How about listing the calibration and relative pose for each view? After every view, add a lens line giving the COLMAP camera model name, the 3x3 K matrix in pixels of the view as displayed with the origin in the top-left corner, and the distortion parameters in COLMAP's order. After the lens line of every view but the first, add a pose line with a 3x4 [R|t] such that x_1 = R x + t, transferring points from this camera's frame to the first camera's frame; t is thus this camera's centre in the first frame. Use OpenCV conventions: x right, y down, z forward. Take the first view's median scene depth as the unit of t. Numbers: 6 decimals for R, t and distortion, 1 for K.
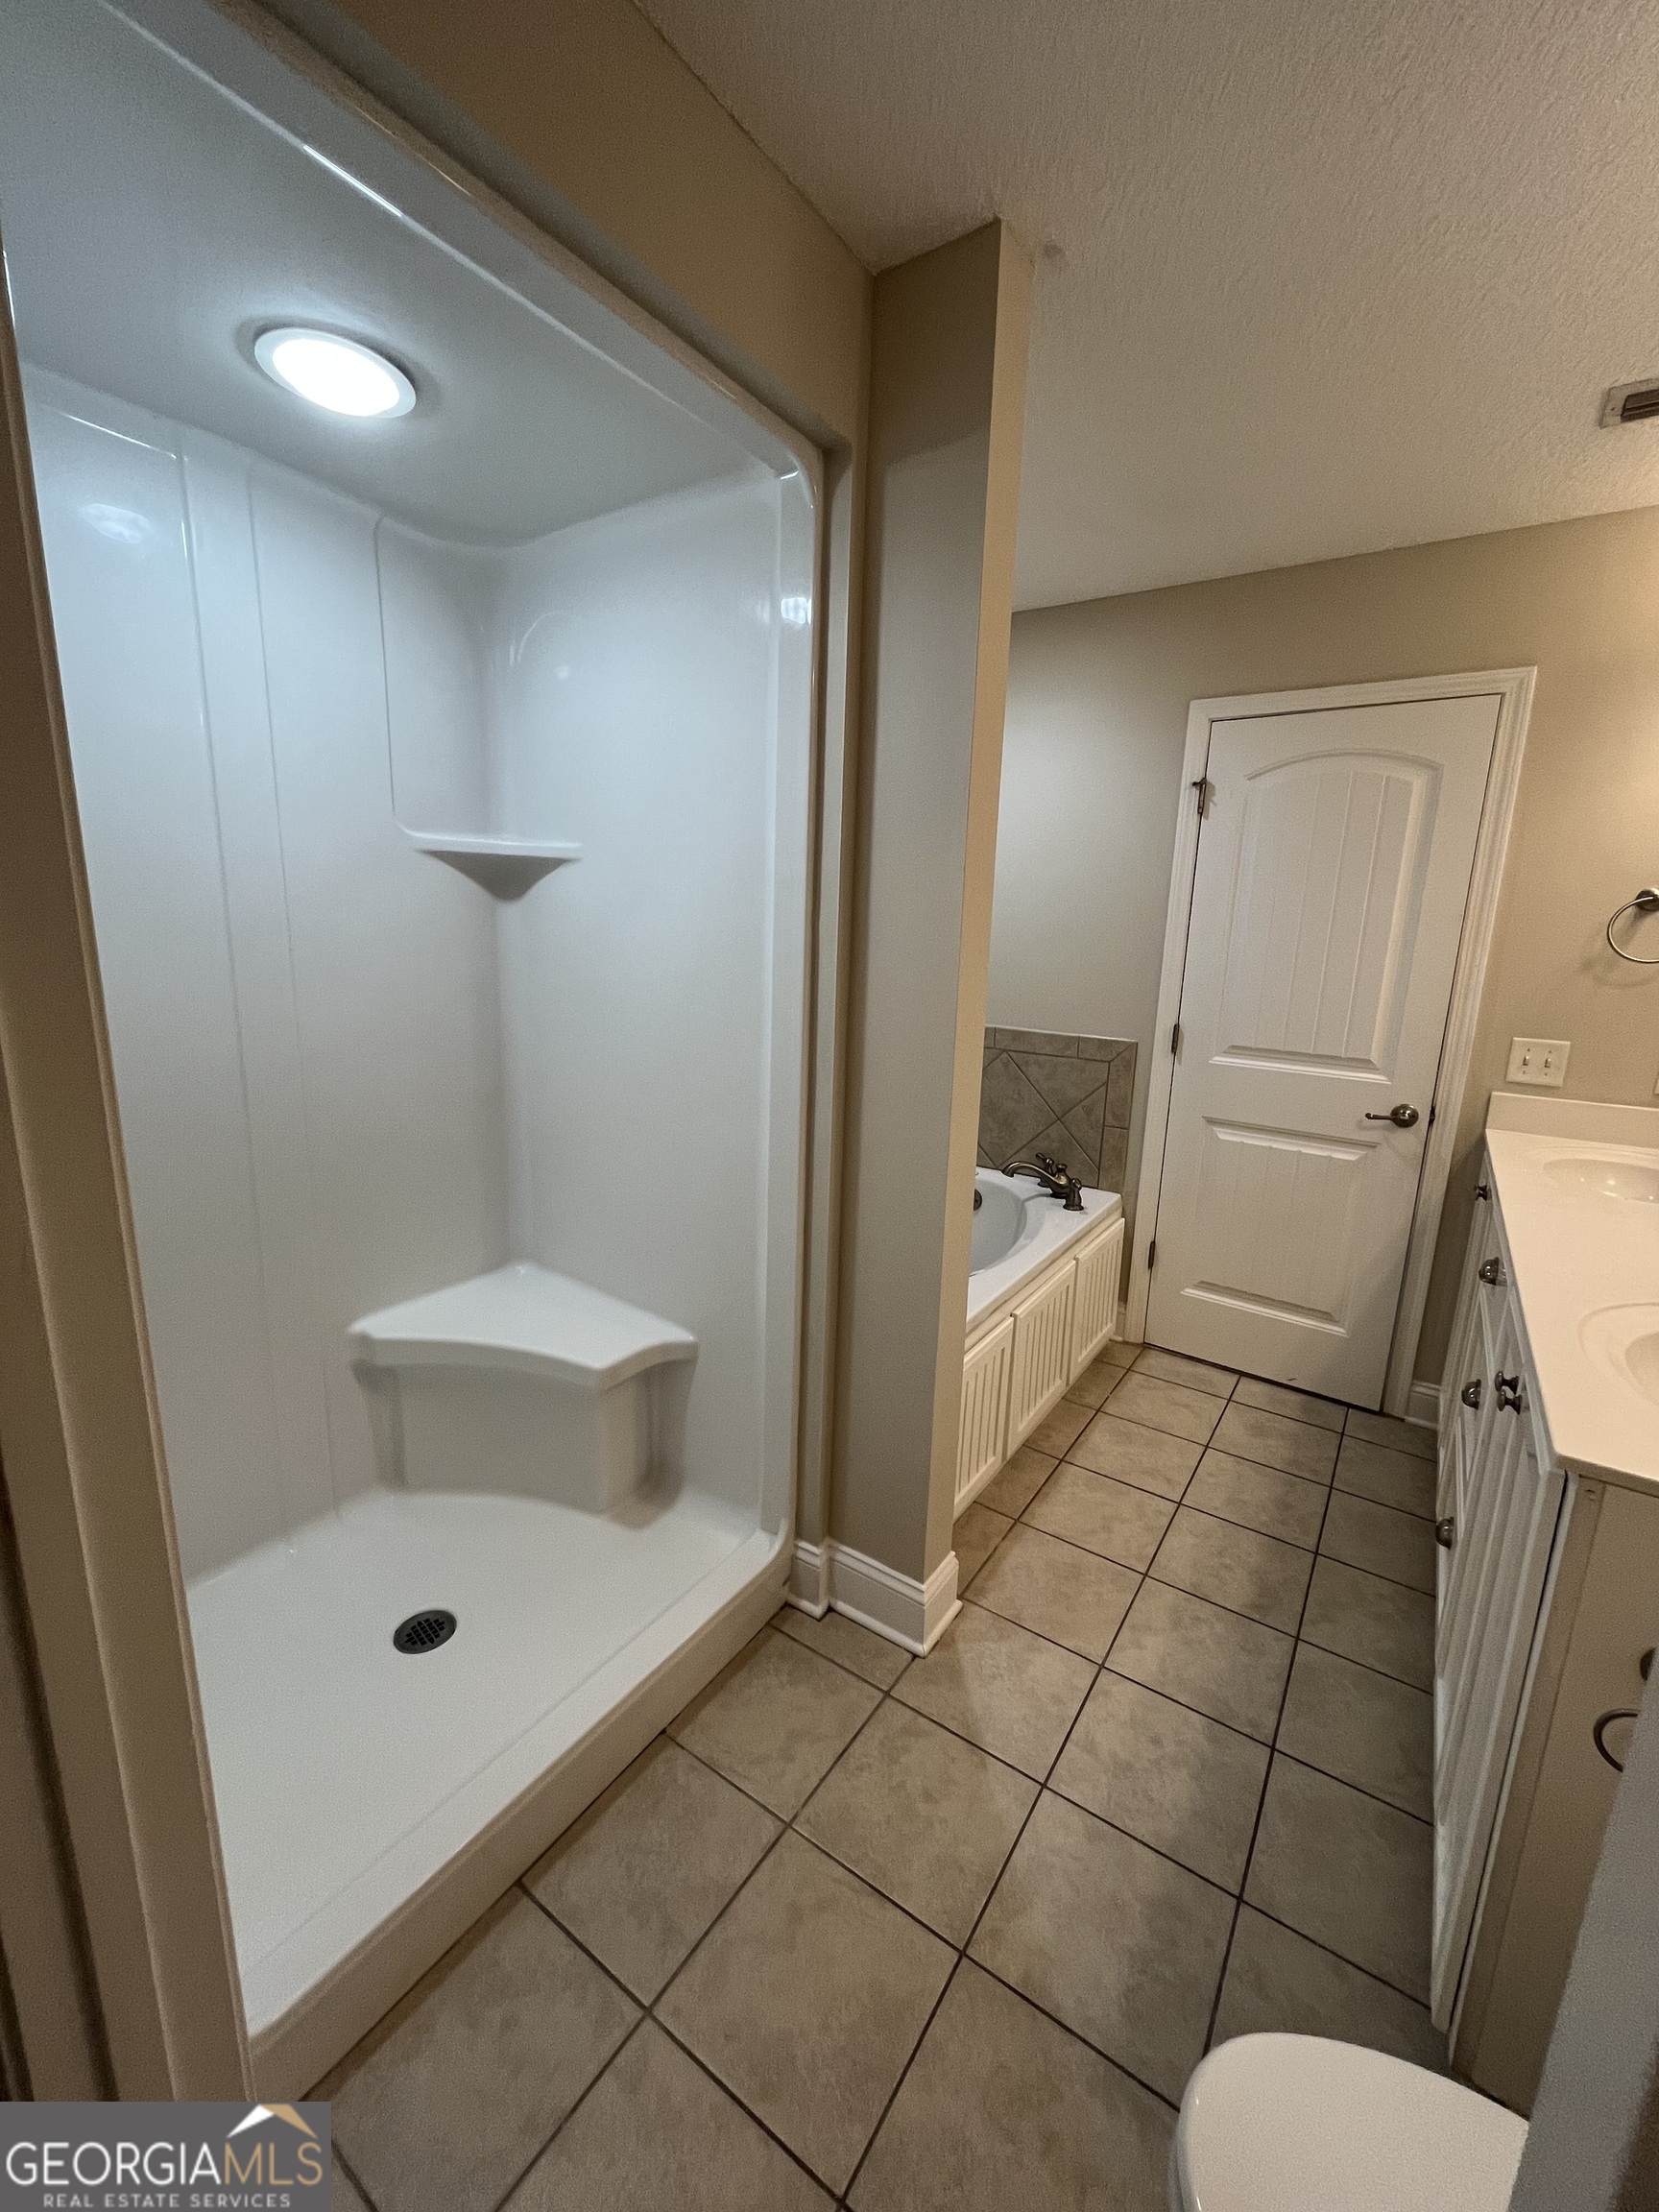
lens RADIAL K [[890.2, 0, 829.7], [0, 890.2, 1101.5], [0, 0, 1]] dist [-0.004041, 0.000039]
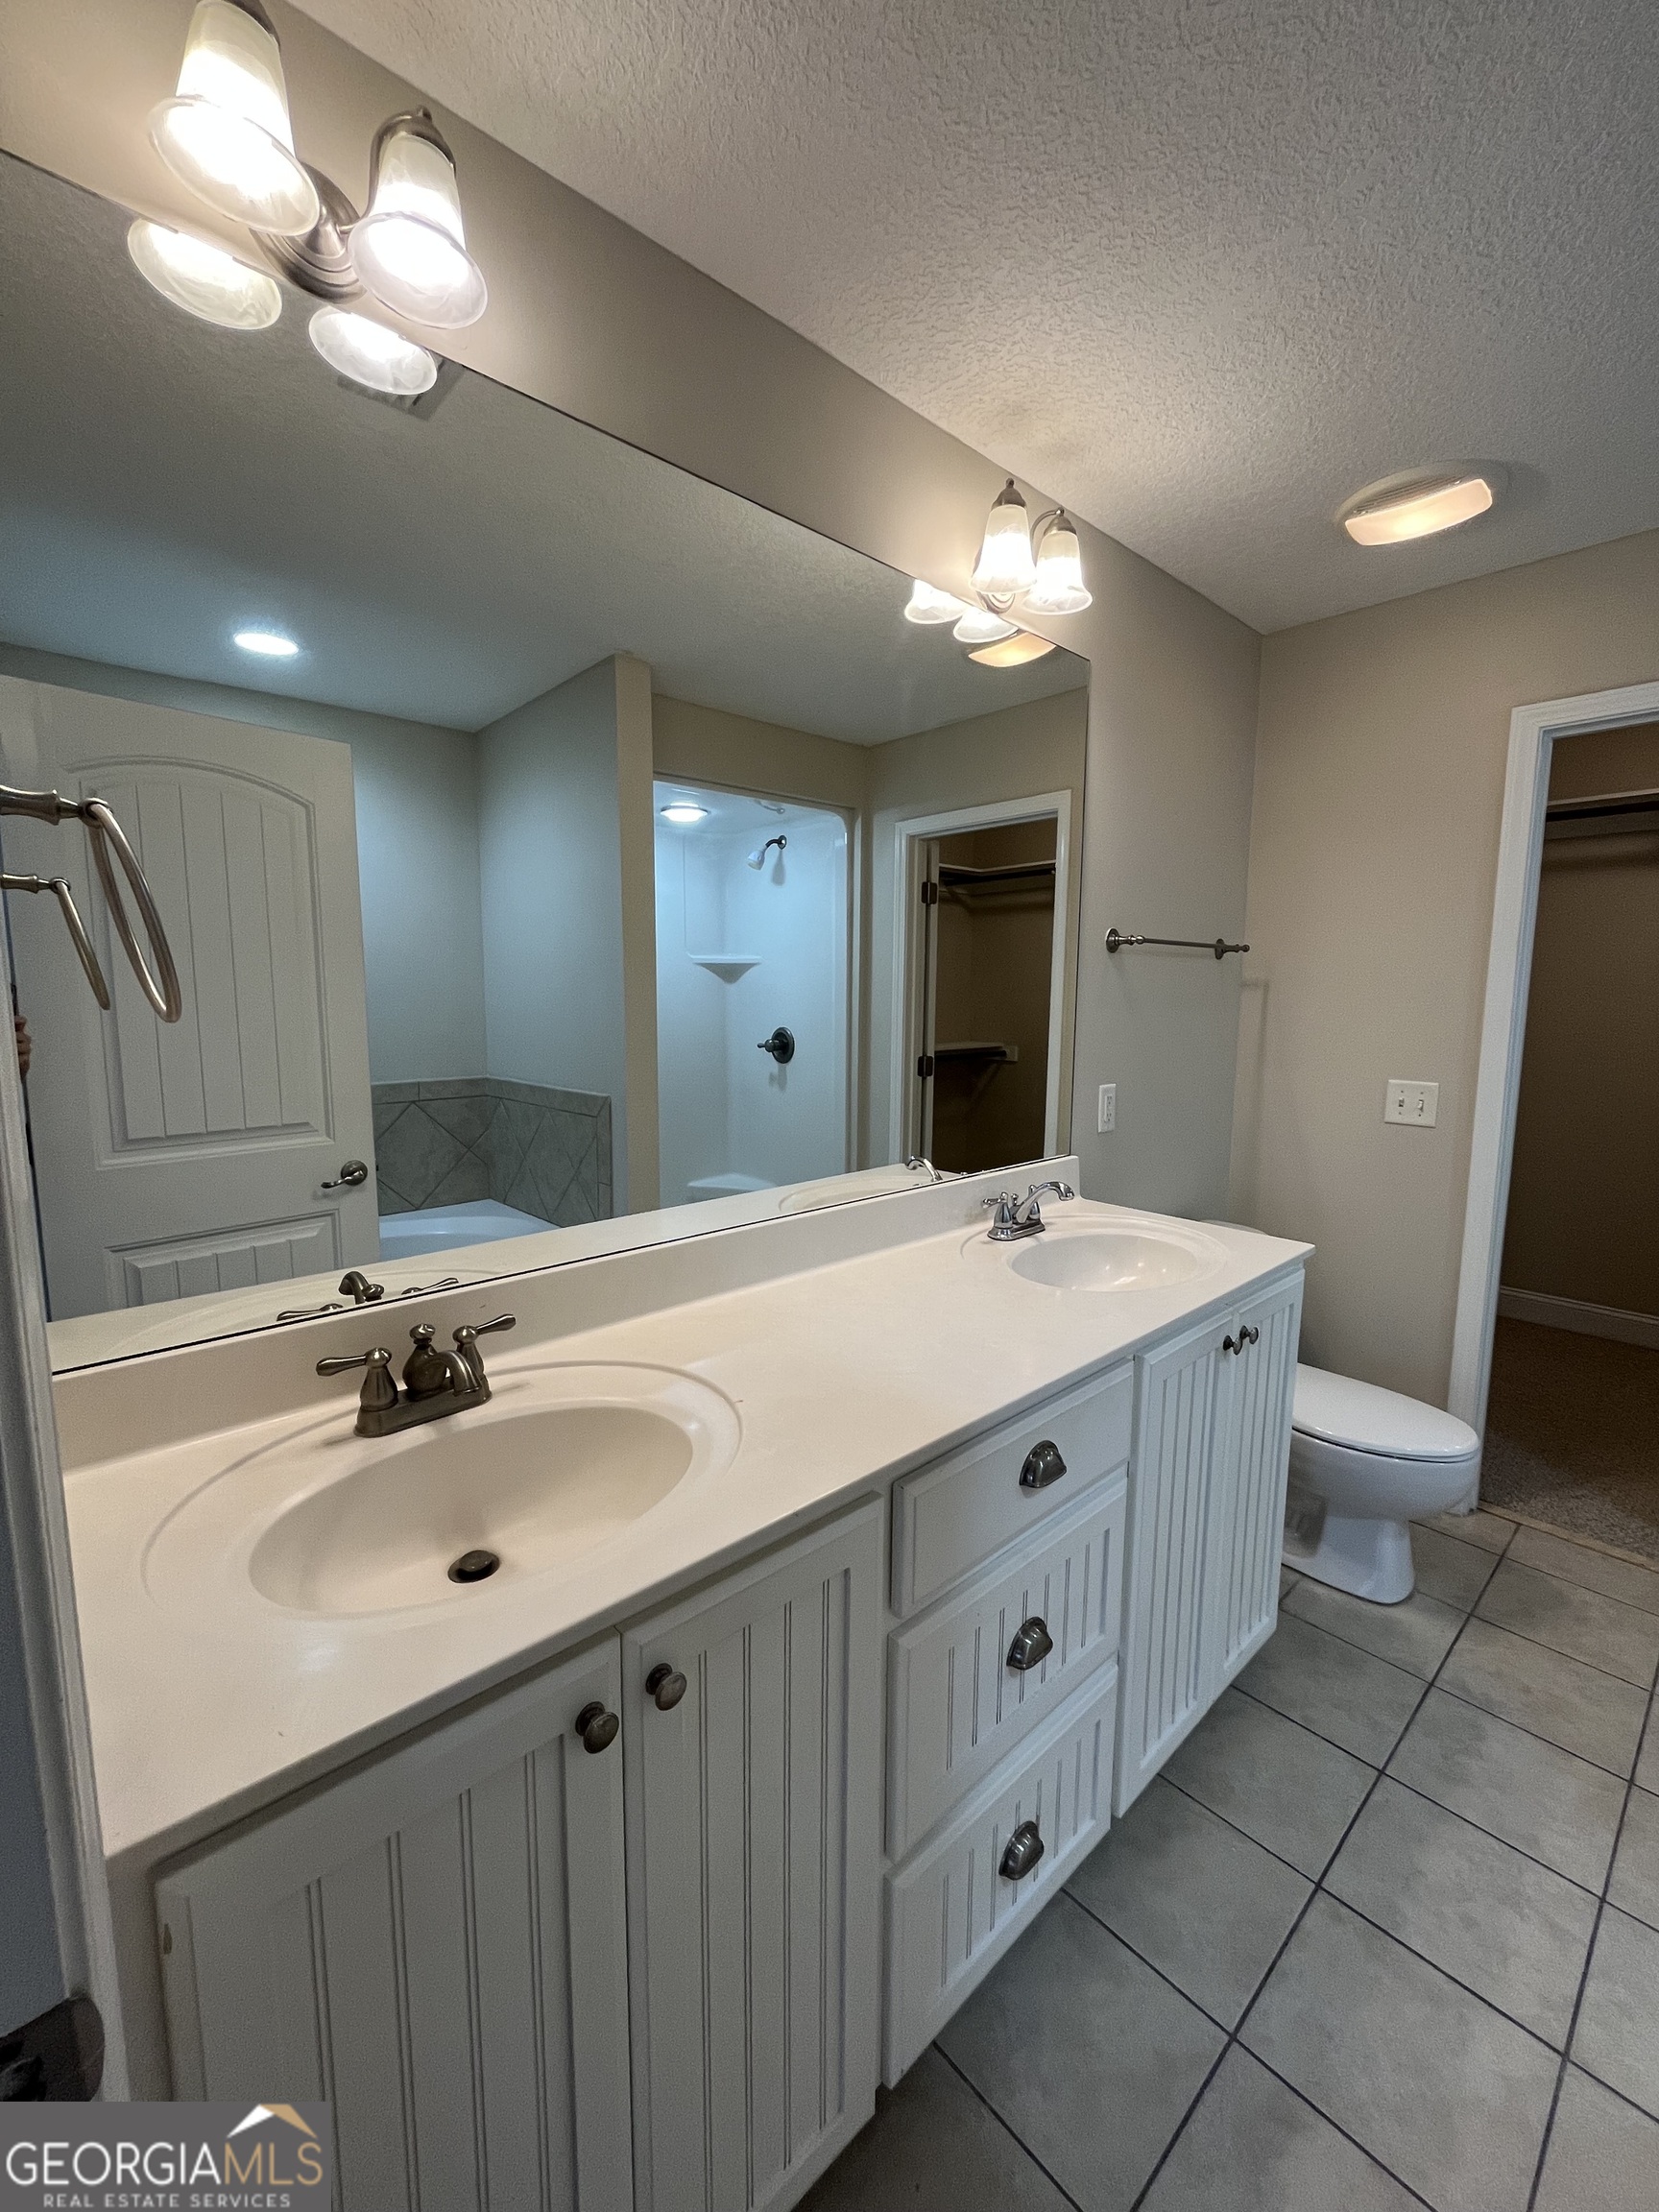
lens RADIAL K [[890.2, 0, 827.6], [0, 890.2, 1102.6], [0, 0, 1]] dist [-0.004041, 0.000039]
pose [[-0.972181, -0.047023, 0.229464, 0.502726], [0.030356, 0.946087, 0.322487, -0.195284], [-0.232257, 0.320481, -0.918340, 1.040743]]
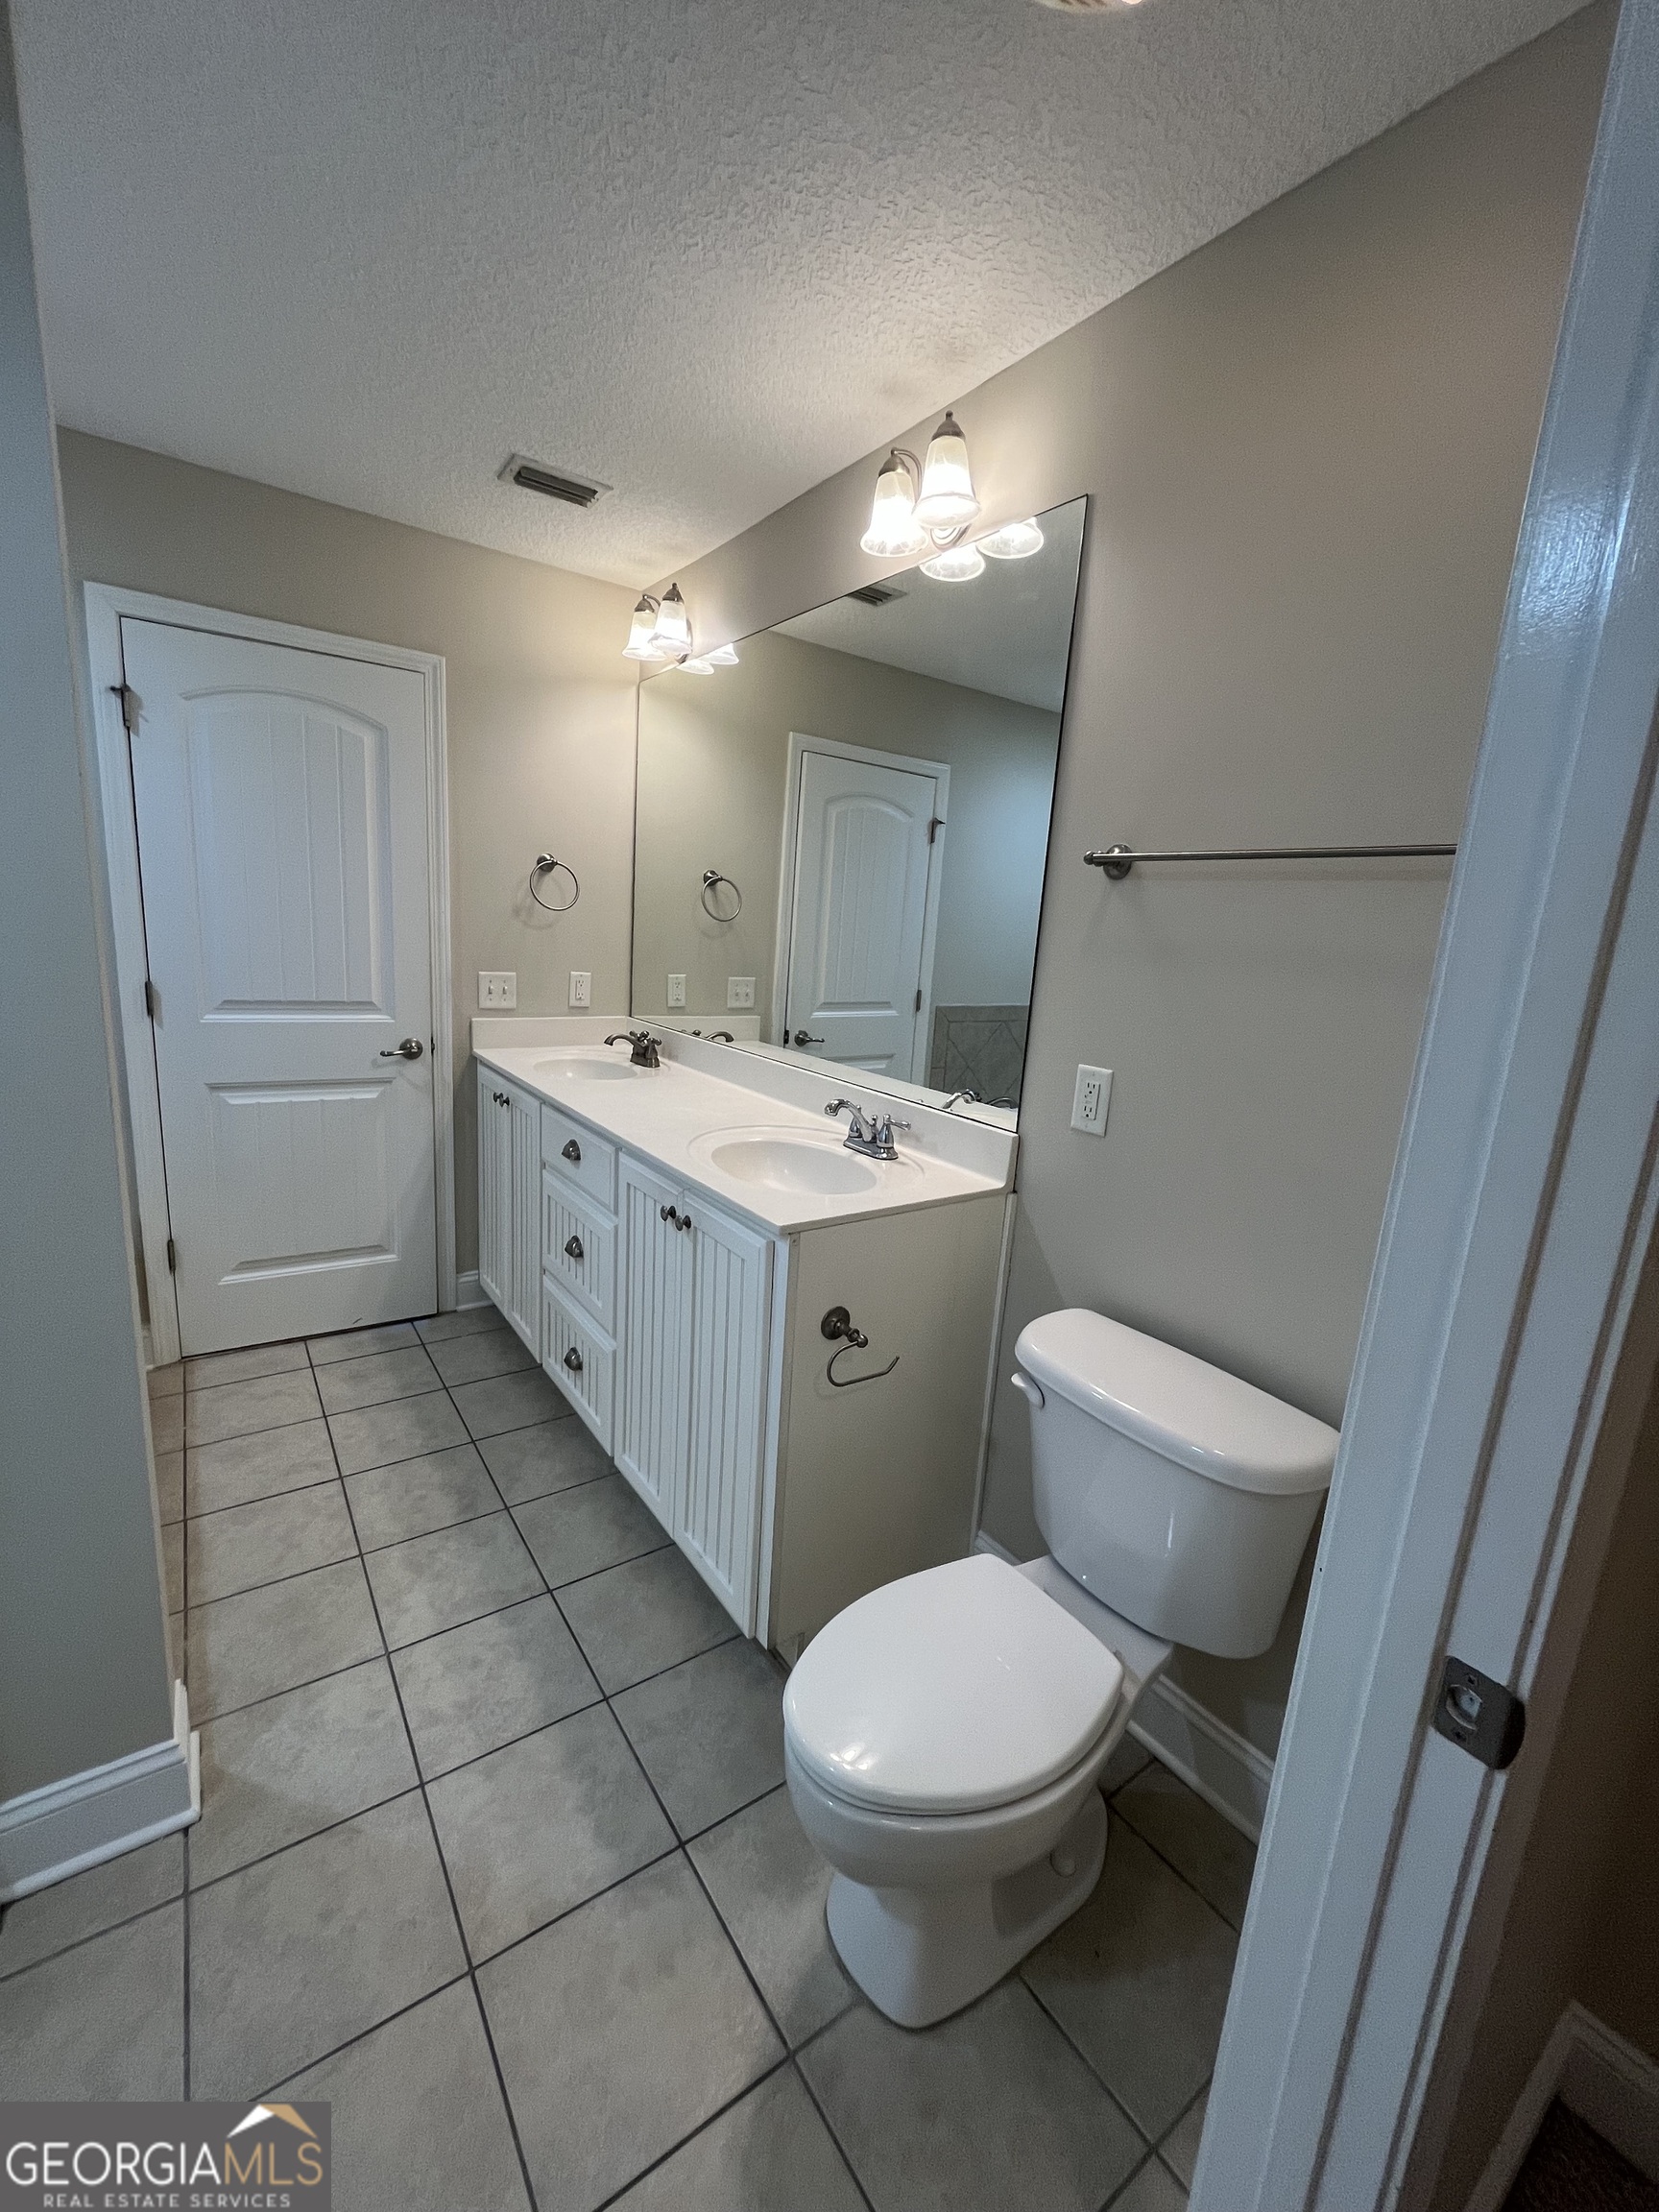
lens RADIAL K [[890.2, 0, 823.7], [0, 890.2, 1102.2], [0, 0, 1]] dist [-0.004041, 0.000039]
pose [[0.351236, -0.192854, 0.916210, -0.198317], [0.137596, 0.978564, 0.153231, -0.017790], [-0.926121, 0.072247, 0.370243, 0.117064]]
